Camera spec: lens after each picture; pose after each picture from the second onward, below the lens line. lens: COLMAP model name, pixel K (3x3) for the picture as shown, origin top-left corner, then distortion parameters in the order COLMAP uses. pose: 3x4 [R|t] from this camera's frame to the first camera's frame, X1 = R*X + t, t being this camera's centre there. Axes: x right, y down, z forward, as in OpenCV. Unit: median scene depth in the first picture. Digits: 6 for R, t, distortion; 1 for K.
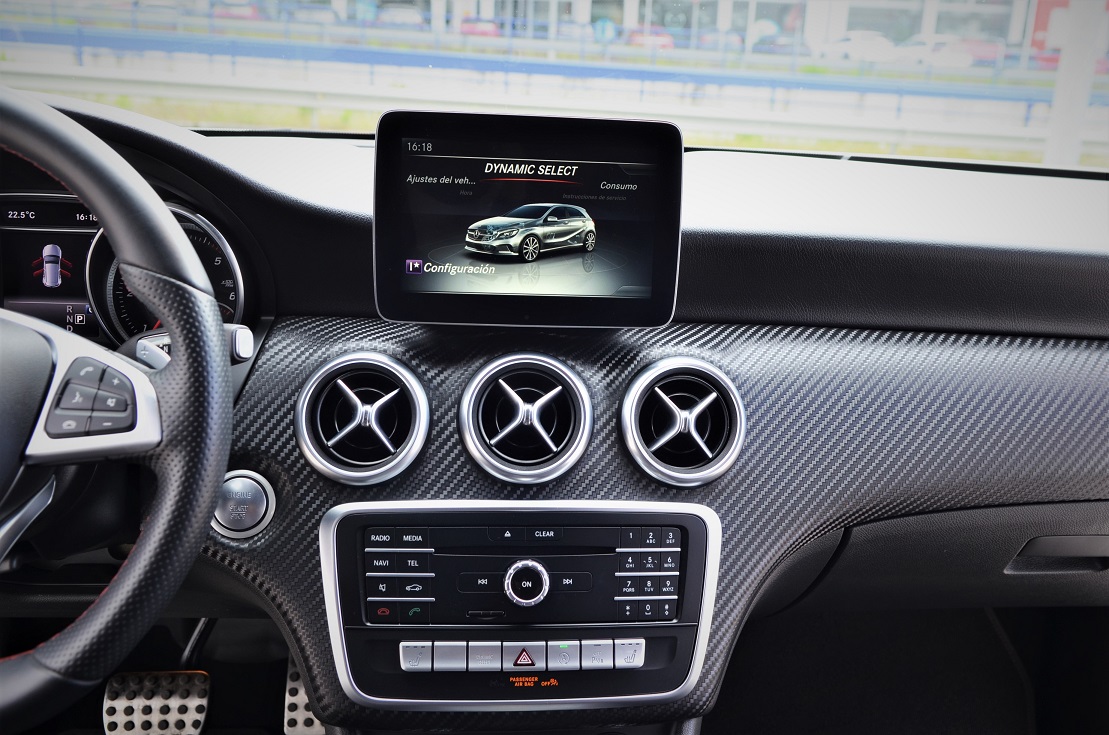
lens RADIAL K [[1056.9, 0, 554.5], [0, 1056.9, 367.5], [0, 0, 1]] dist [0.000509, -0.001581]
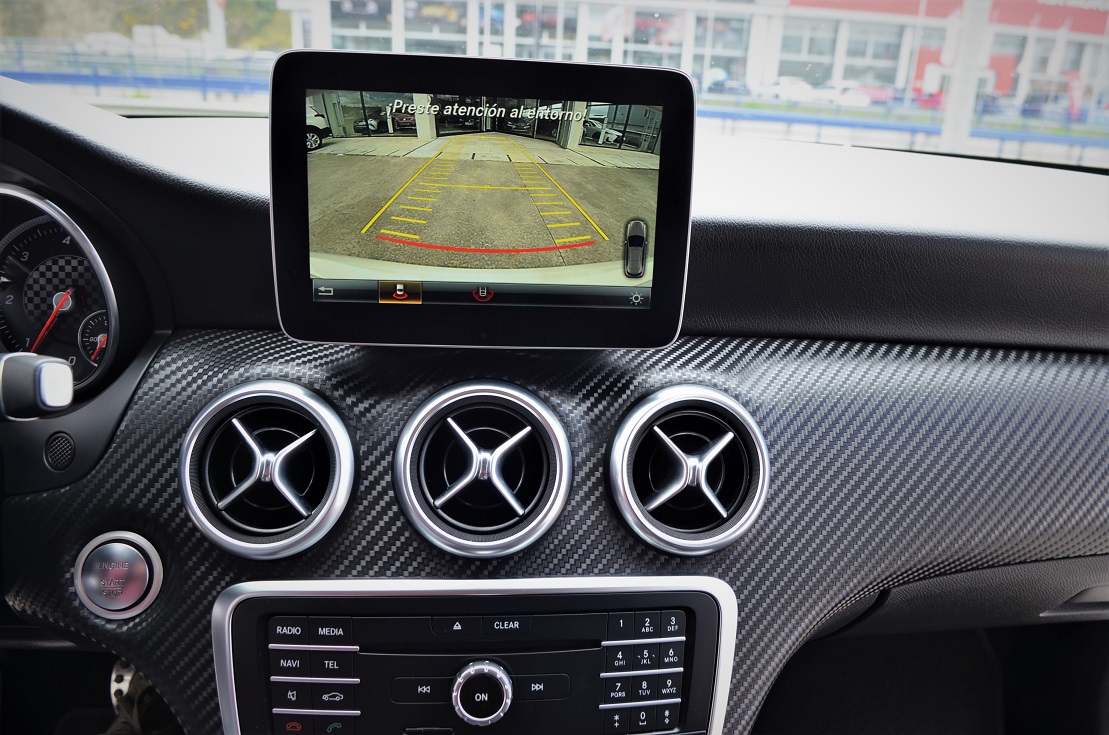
lens RADIAL K [[792.5, 0, 554.5], [0, 792.5, 367.5], [0, 0, 1]] dist [-0.048302, -0.000537]
pose [[0.999995, 0.002084, -0.002576, 0.024978], [-0.001961, 0.998894, 0.046977, -0.050844], [0.002671, -0.046972, 0.998893, 0.436520]]
